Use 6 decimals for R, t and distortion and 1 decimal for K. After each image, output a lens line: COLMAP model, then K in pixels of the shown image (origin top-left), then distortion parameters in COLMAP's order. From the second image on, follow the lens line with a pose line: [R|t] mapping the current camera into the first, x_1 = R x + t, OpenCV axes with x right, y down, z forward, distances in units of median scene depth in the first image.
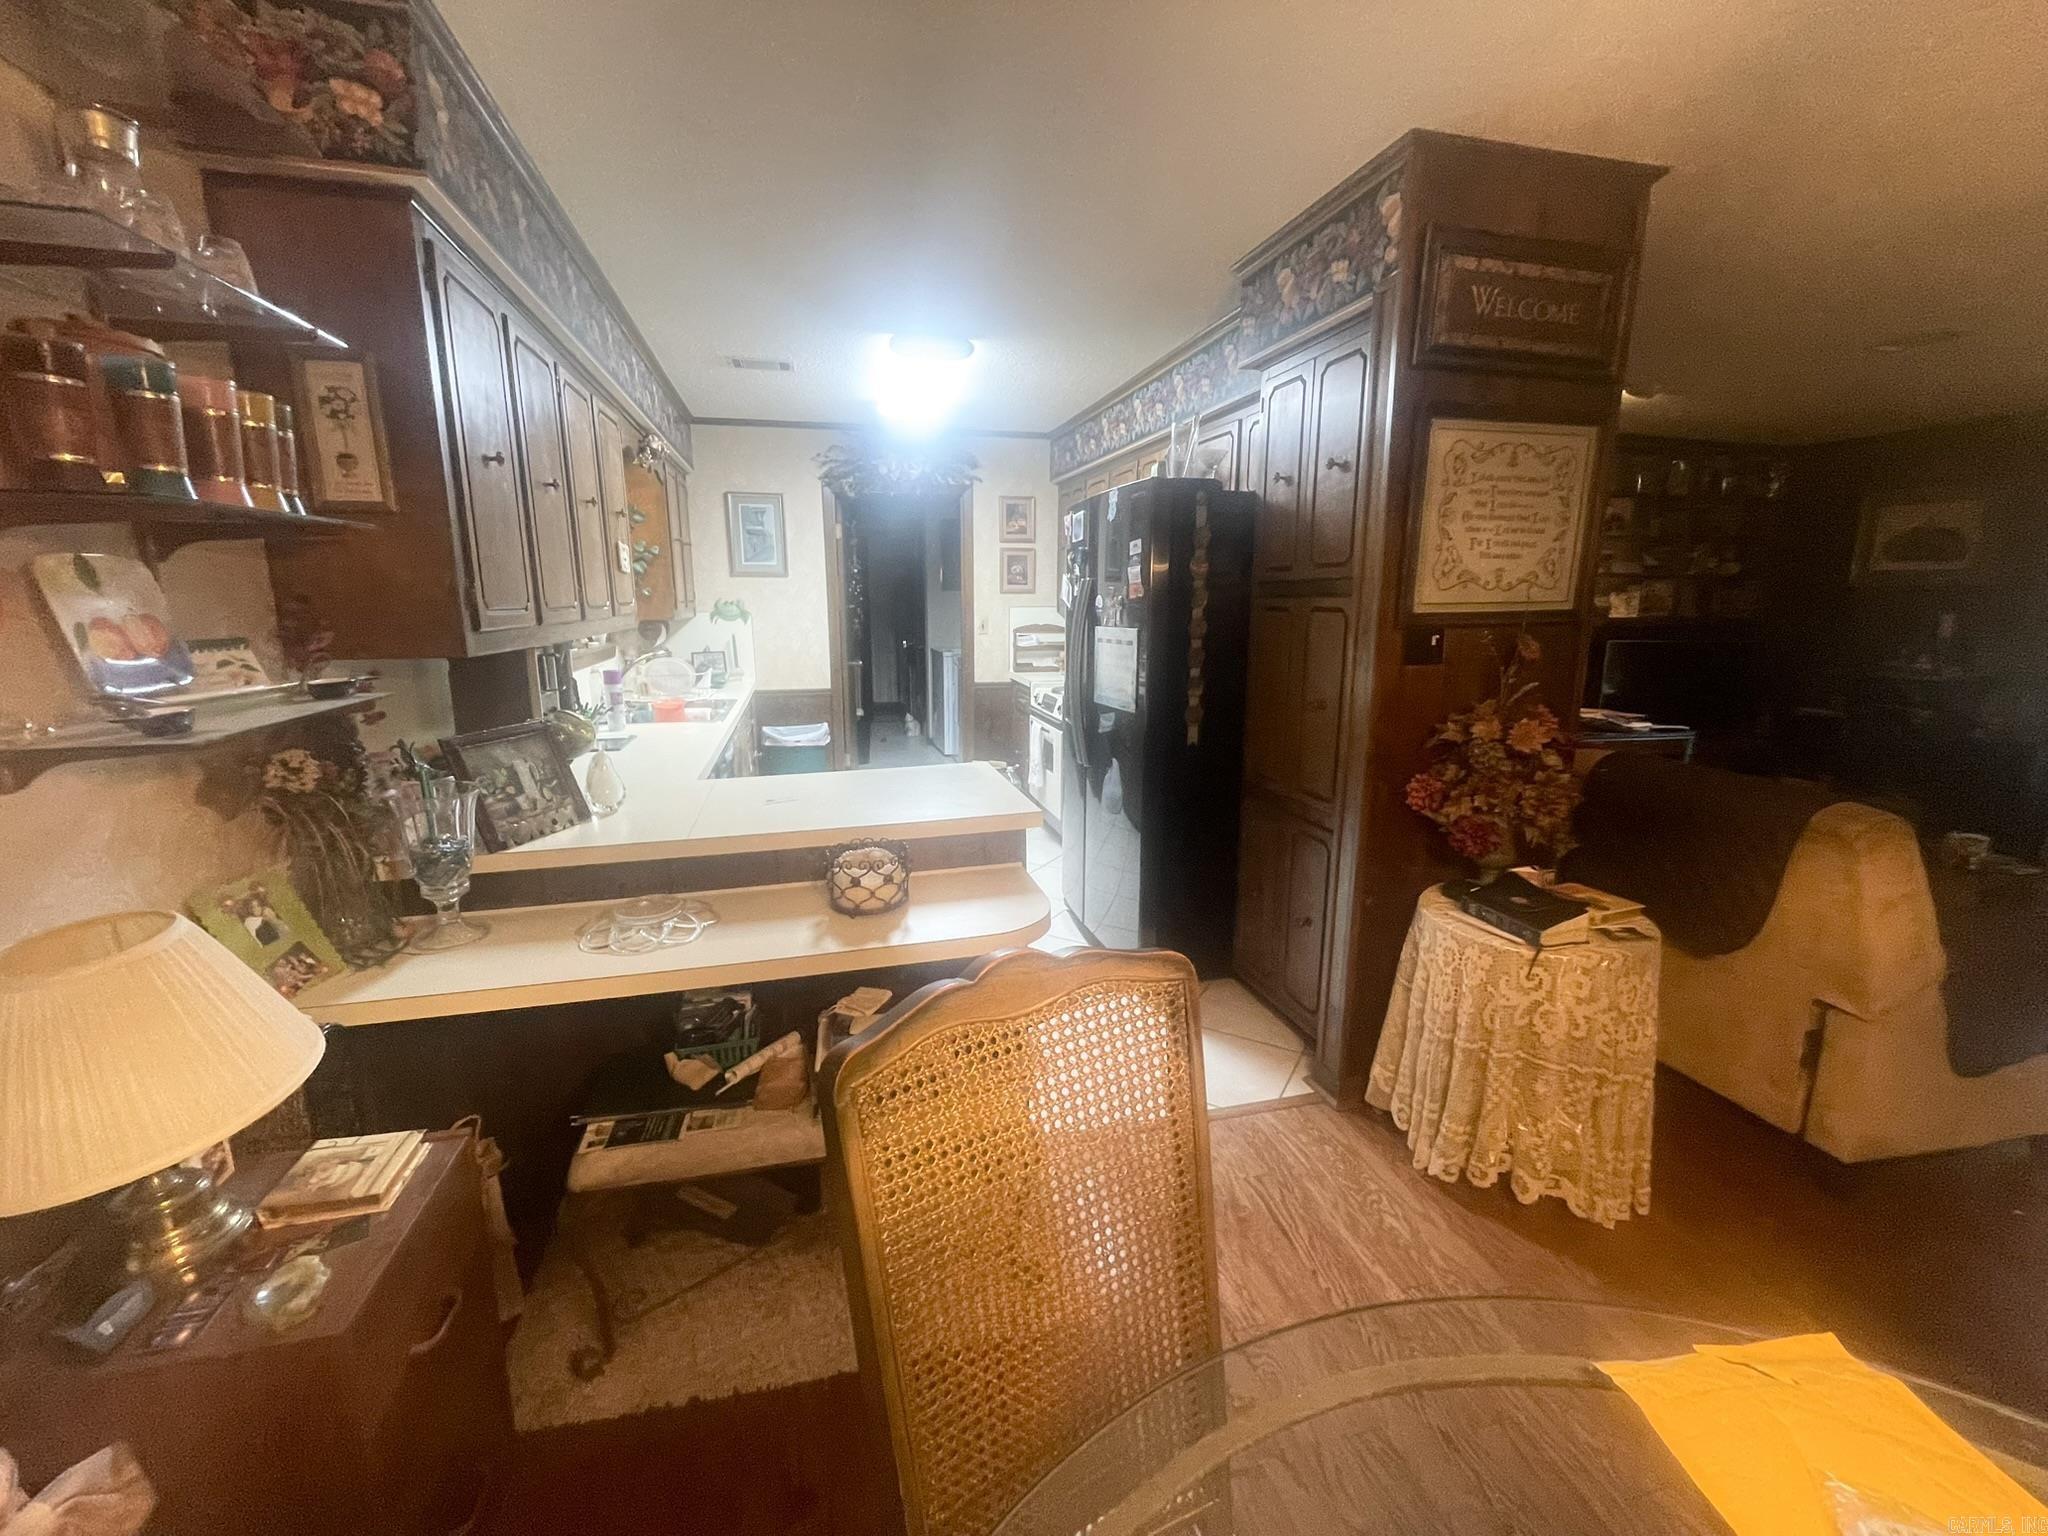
lens RADIAL K [[828.2, 0, 1025.9], [0, 828.2, 766.1], [0, 0, 1]] dist [-0.001155, -0.000628]
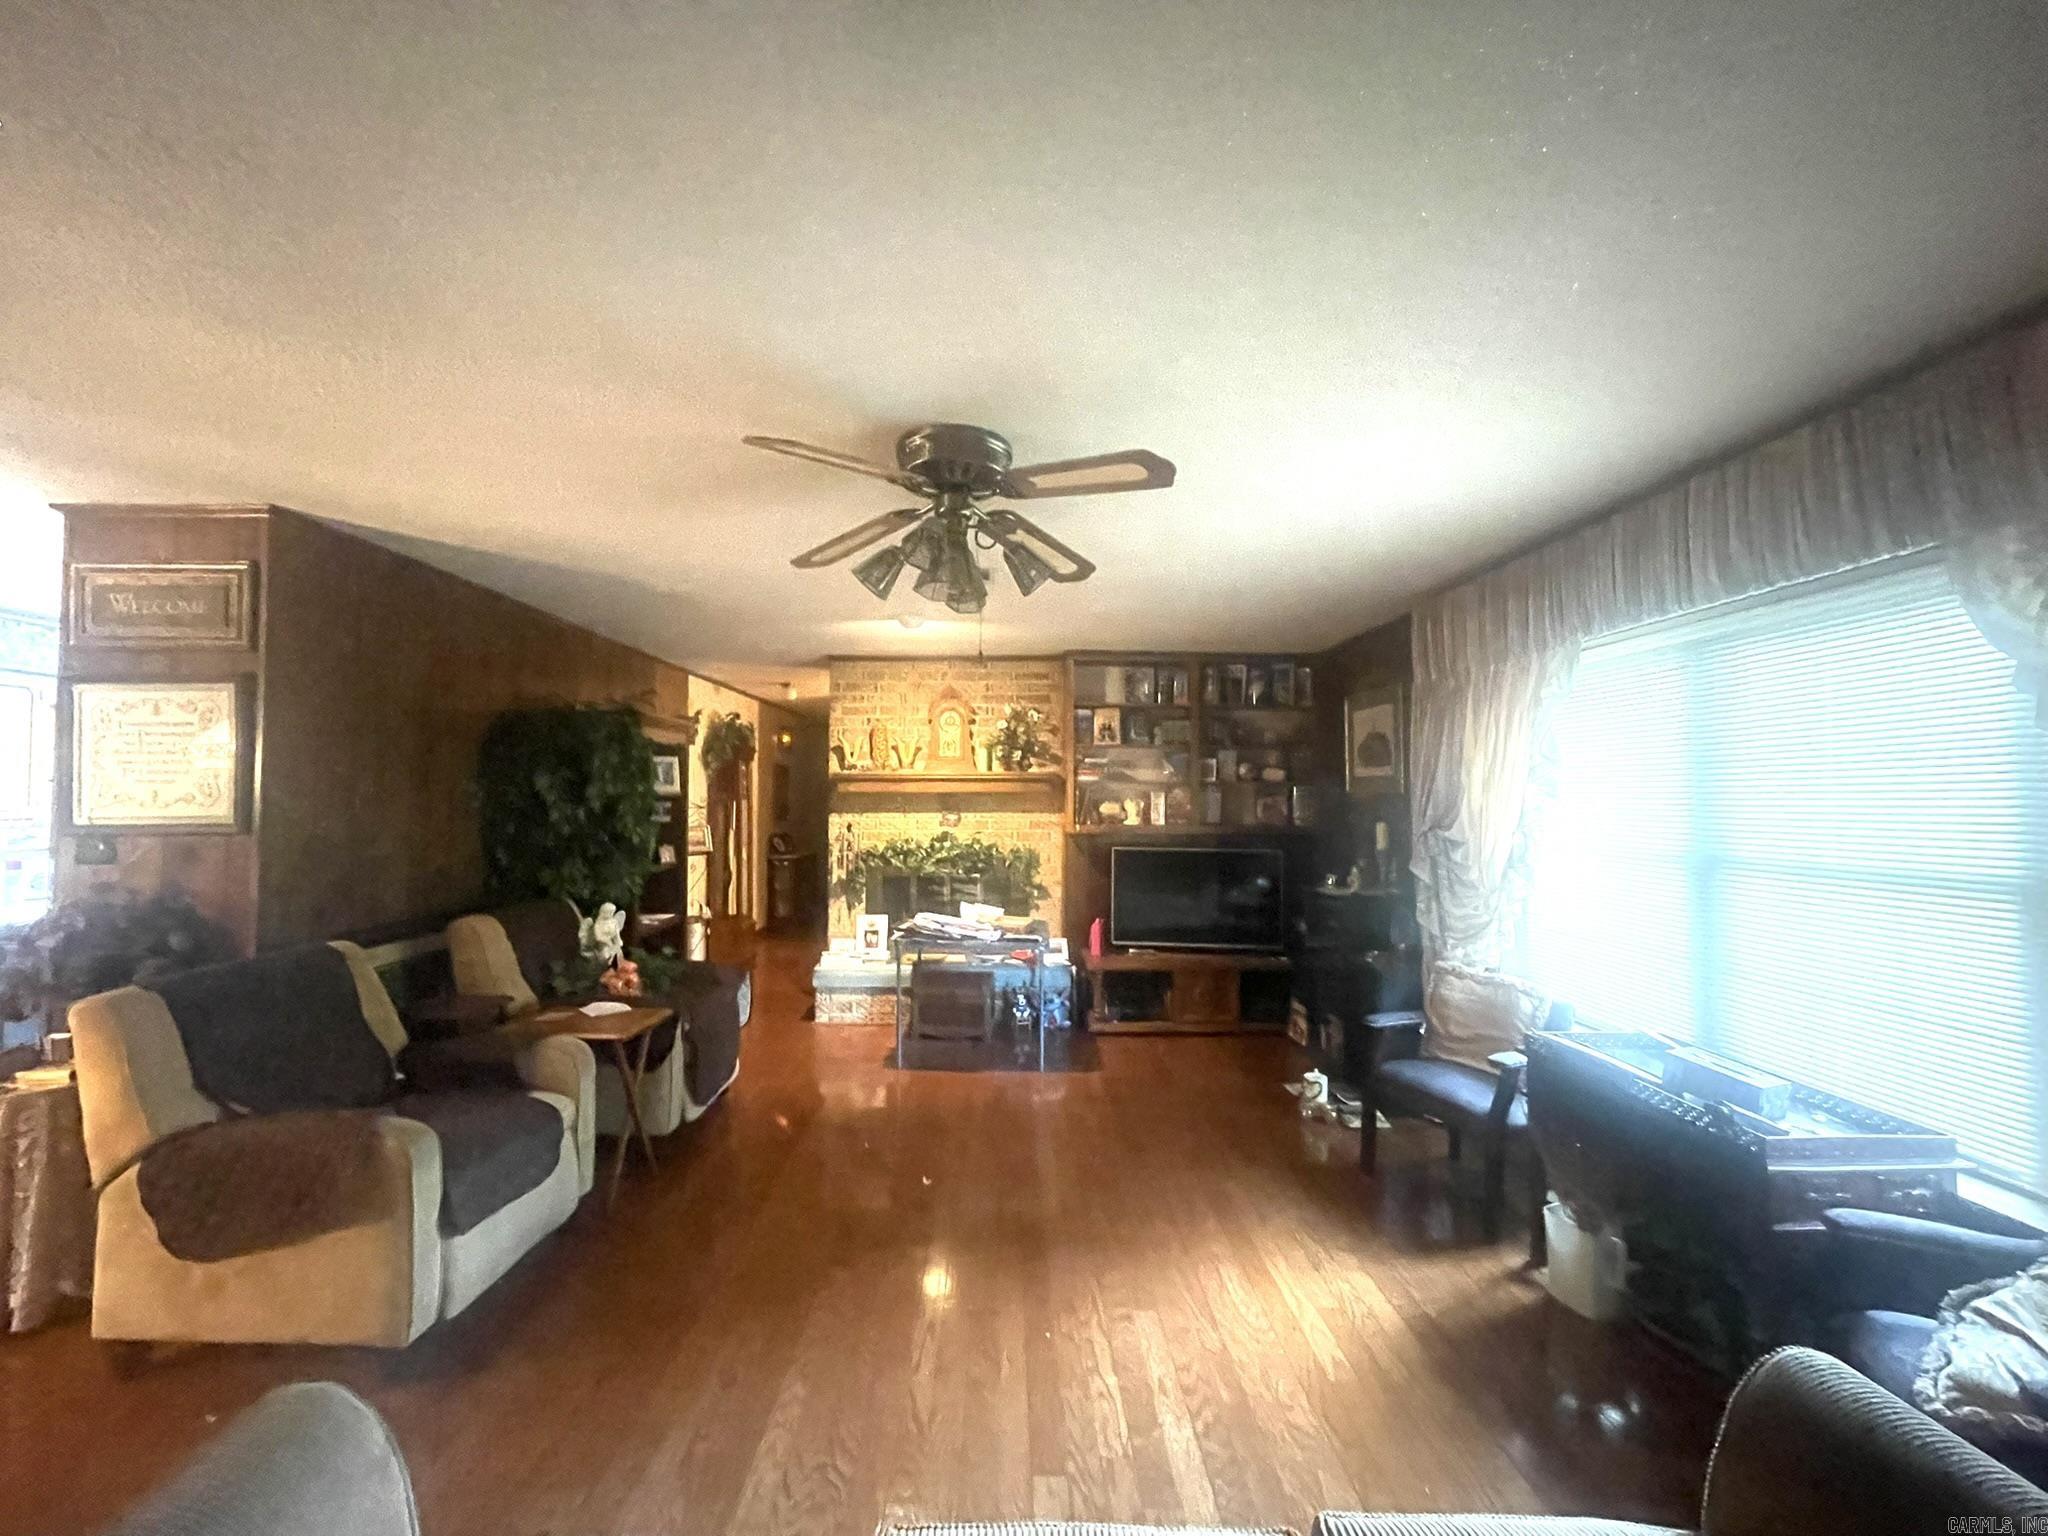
lens RADIAL K [[827.2, 0, 1024.0], [0, 827.2, 768.0], [0, 0, 1]] dist [-0.001053, 0.000002]
pose [[0.976155, -0.007692, -0.216937, 2.182565], [-0.043132, 0.972572, -0.228568, -0.039377], [0.212745, 0.232475, 0.949050, 0.068695]]
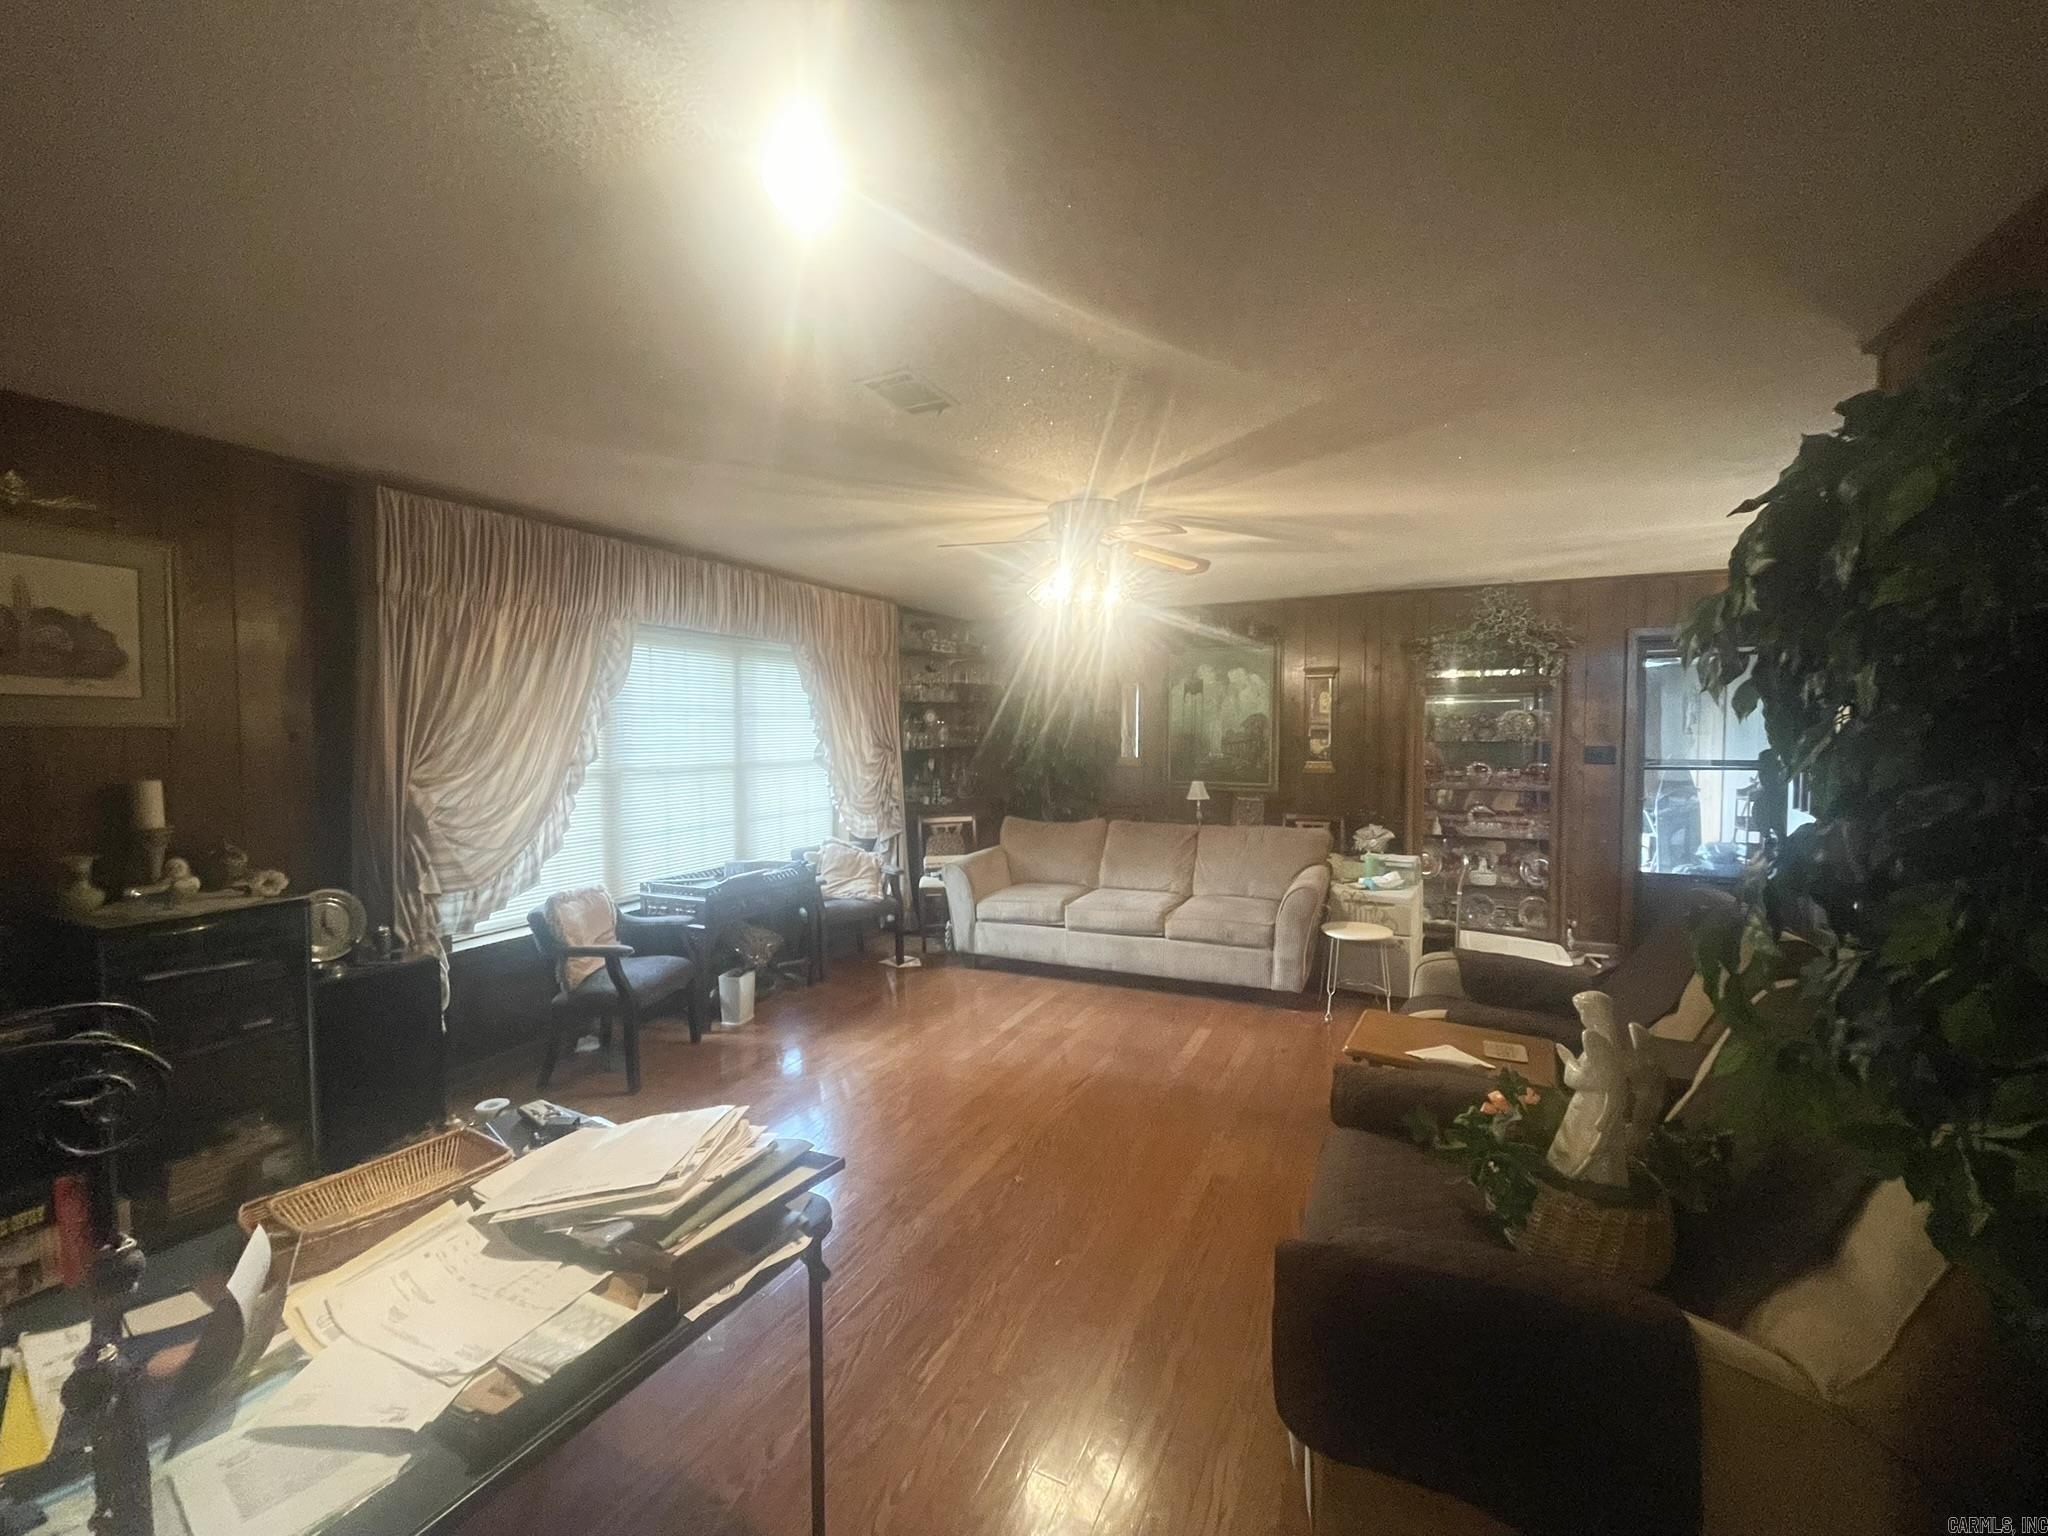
lens RADIAL K [[830.7, 0, 1025.9], [0, 830.7, 766.8], [0, 0, 1]] dist [-0.002627, 0.000571]
pose [[-0.771747, -0.028087, 0.635309, 0.854671], [0.127021, 0.972084, 0.197276, -0.528810], [-0.623115, 0.232945, -0.746636, 2.439344]]
